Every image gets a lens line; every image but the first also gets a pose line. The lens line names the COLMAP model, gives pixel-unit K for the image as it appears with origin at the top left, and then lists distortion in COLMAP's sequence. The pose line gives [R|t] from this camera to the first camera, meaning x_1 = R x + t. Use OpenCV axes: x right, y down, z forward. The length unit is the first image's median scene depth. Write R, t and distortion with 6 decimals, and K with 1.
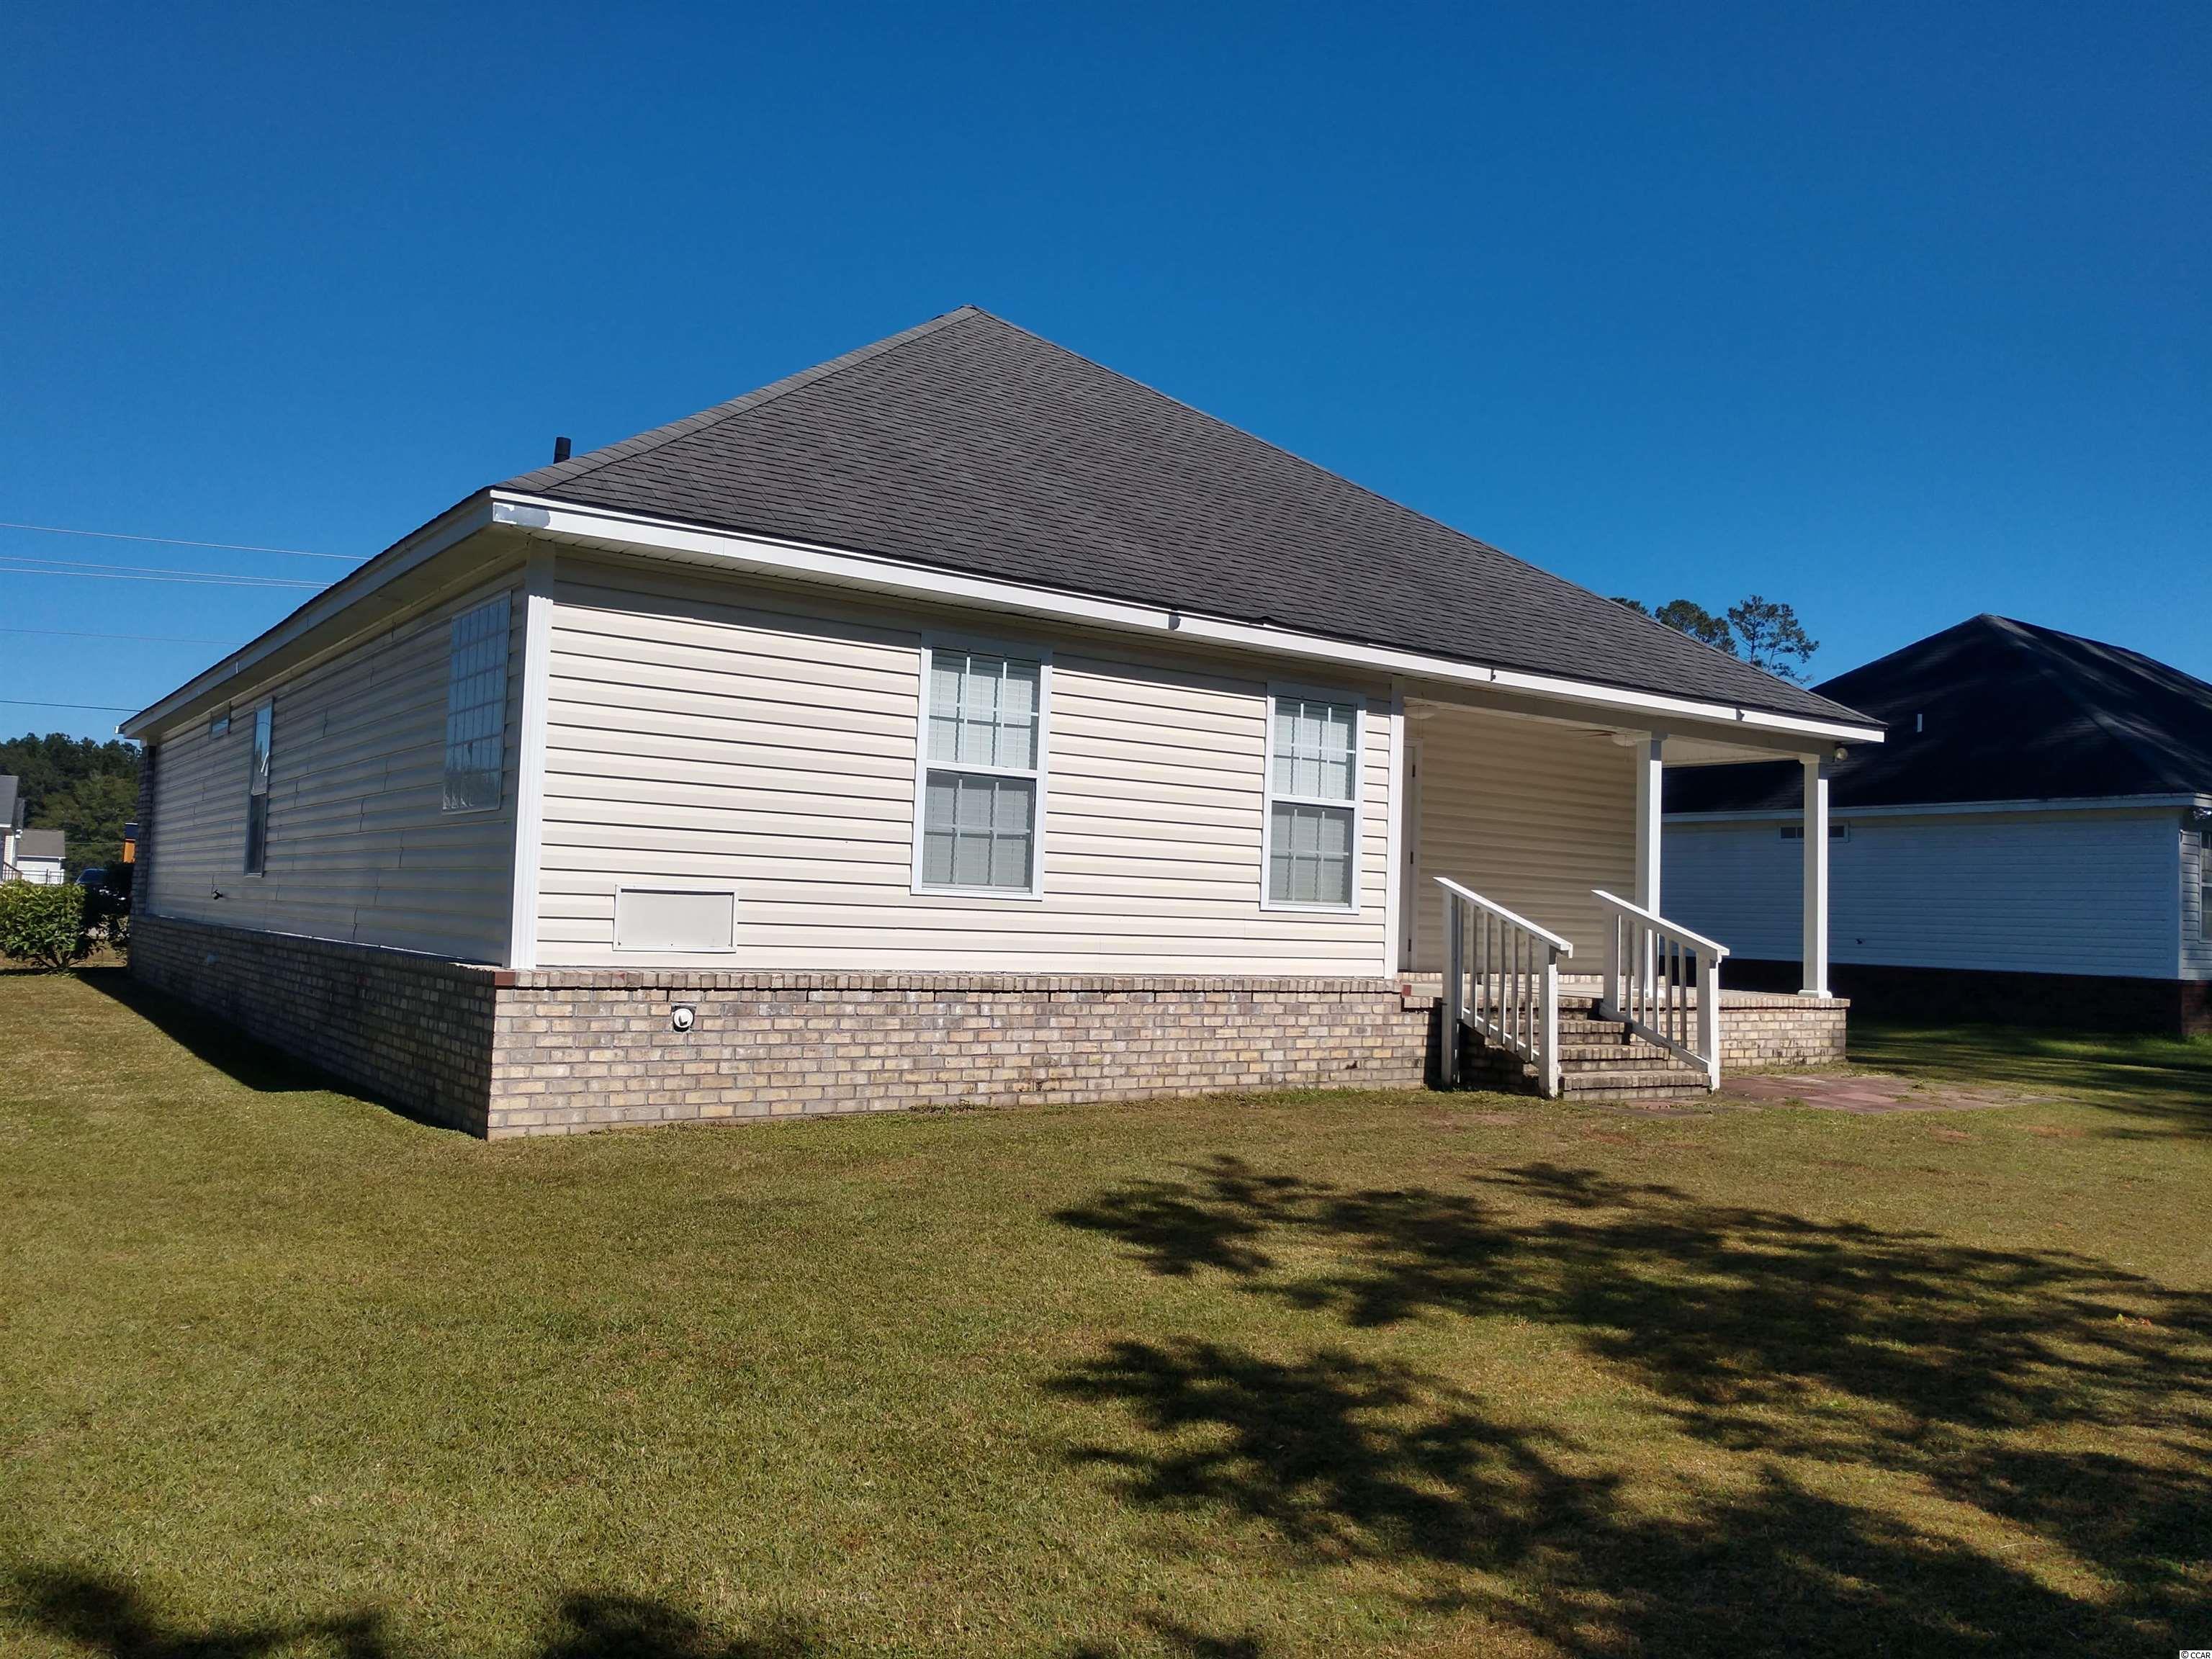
lens RADIAL K [[1672.1, 0, 1106.0], [0, 1672.1, 829.5], [0, 0, 1]] dist [0.017051, -0.004799]
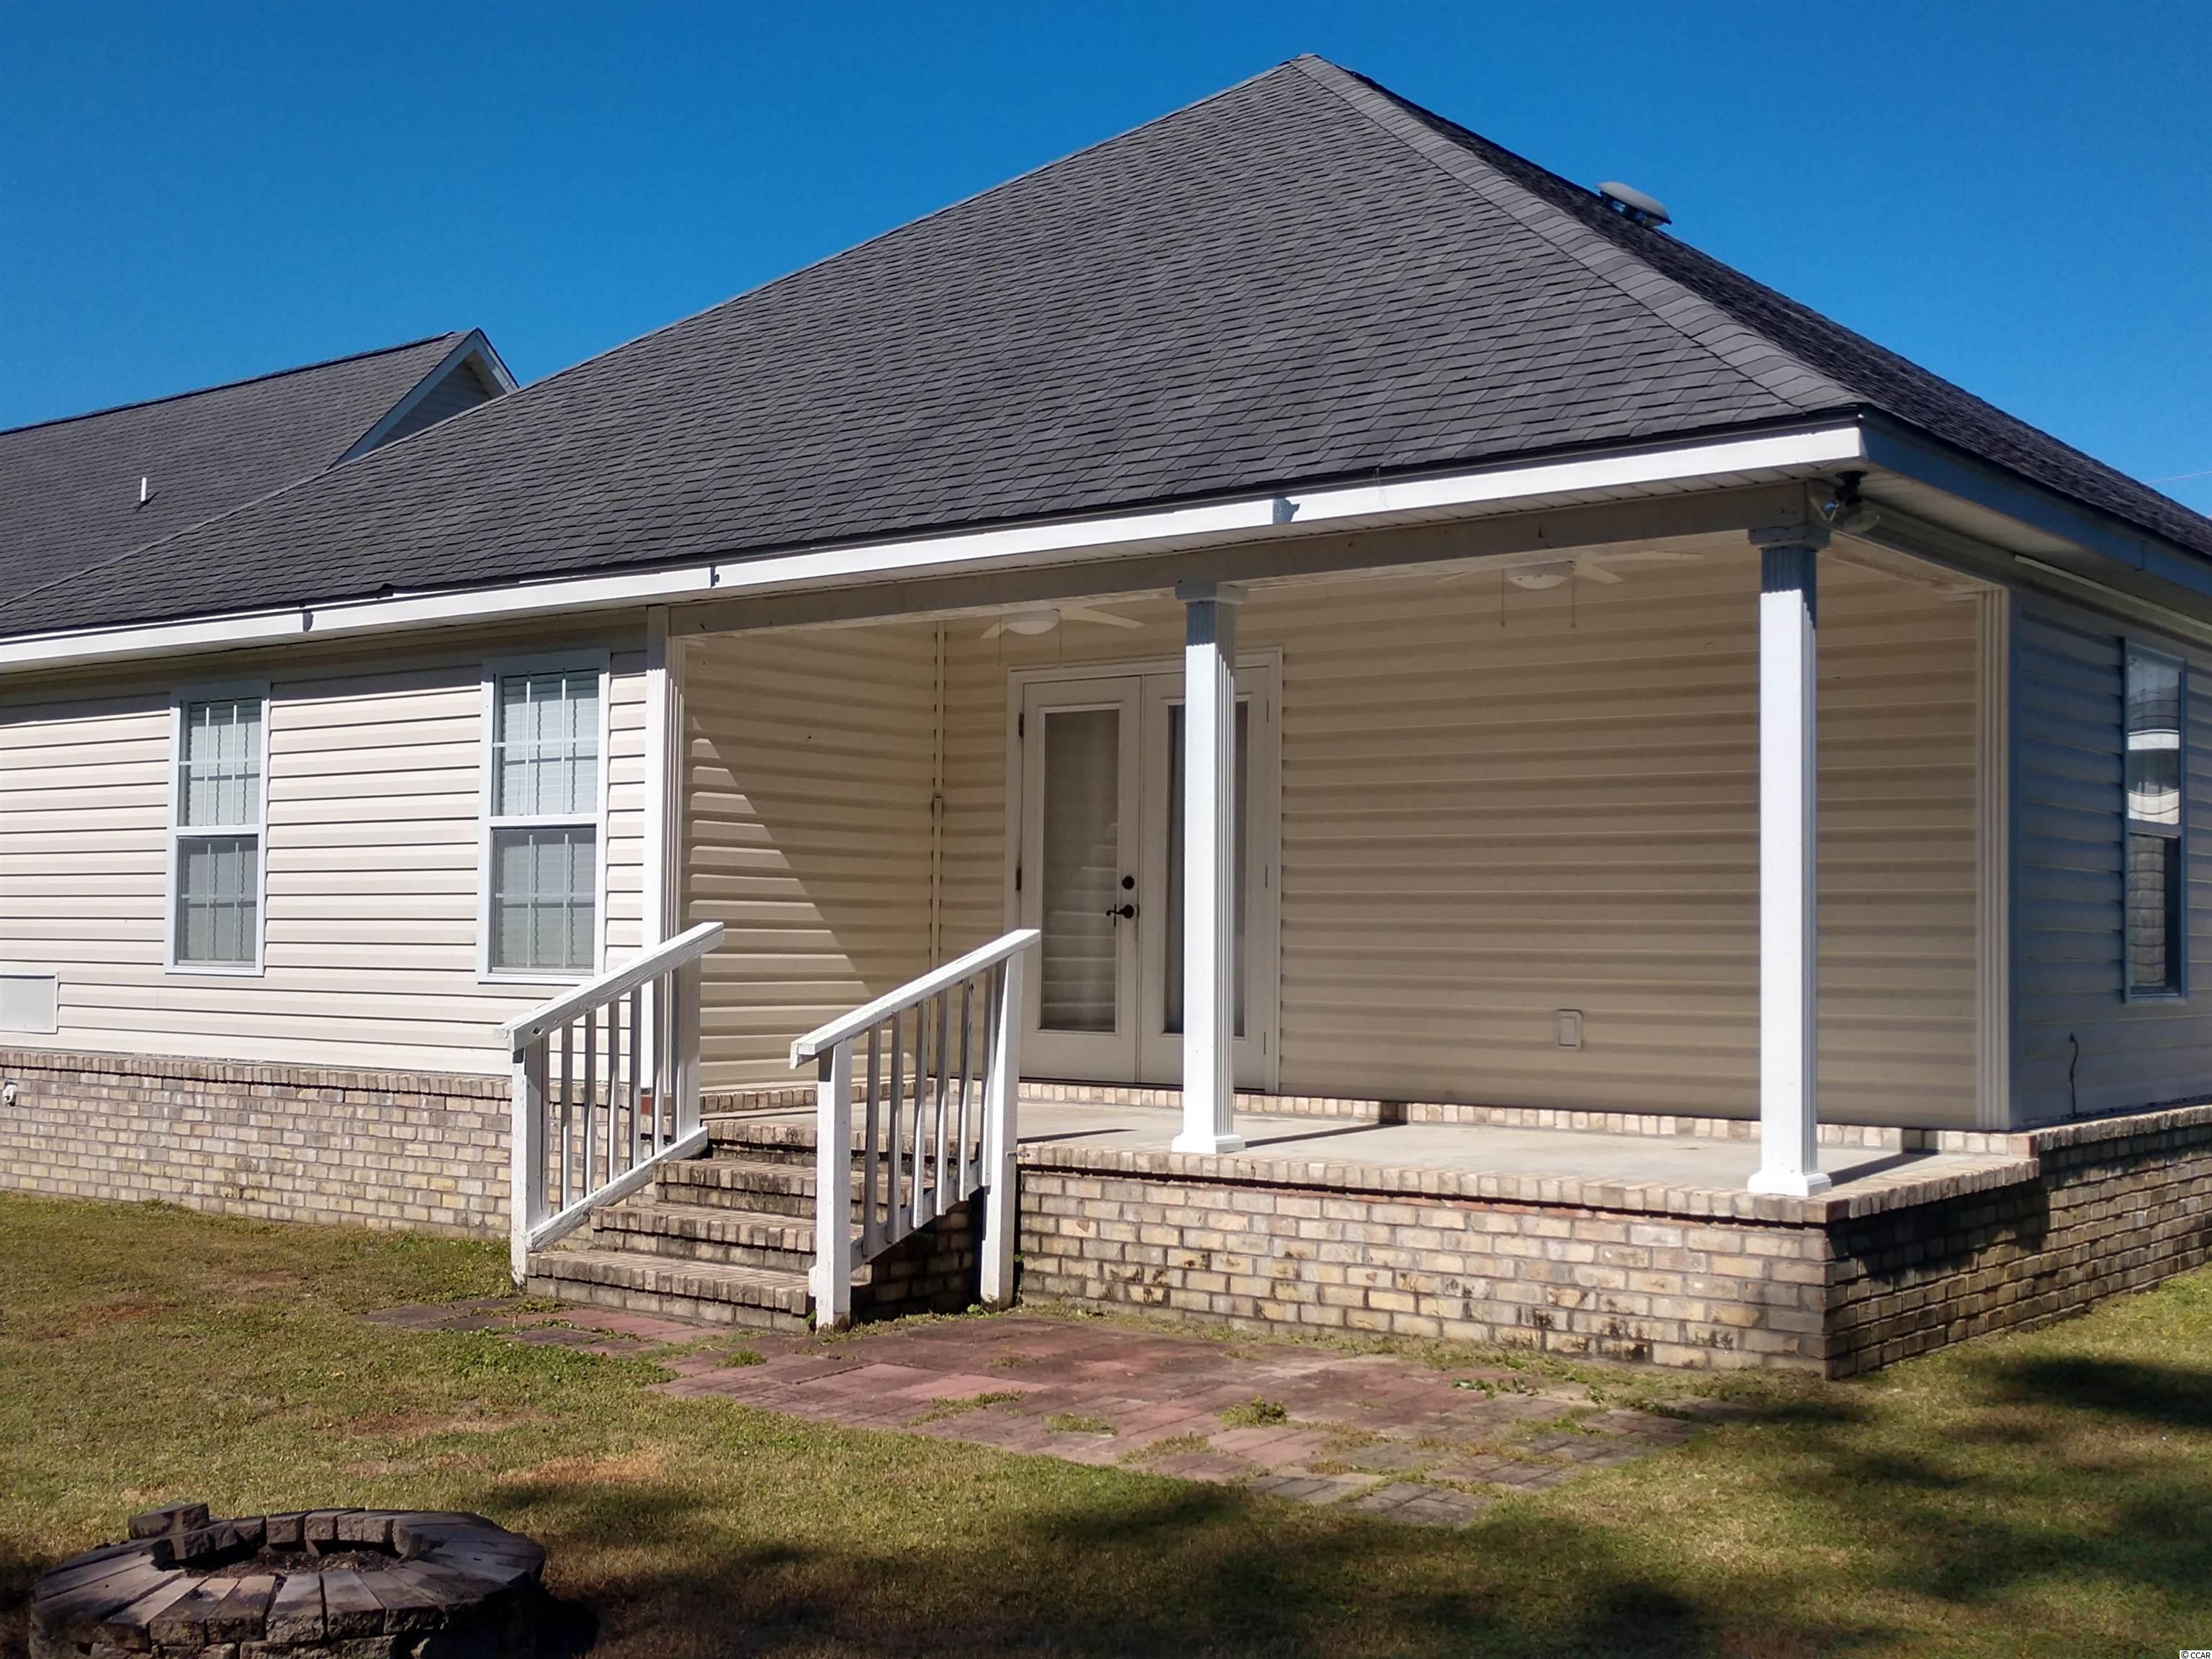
lens RADIAL K [[2536.0, 0, 1106.0], [0, 2536.0, 829.5], [0, 0, 1]] dist [-0.023435, 0.200082]
pose [[0.304837, -0.075563, -0.949402, 1.297253], [0.051831, 0.996687, -0.062684, 0.069814], [0.950993, -0.030100, 0.307744, 0.993171]]
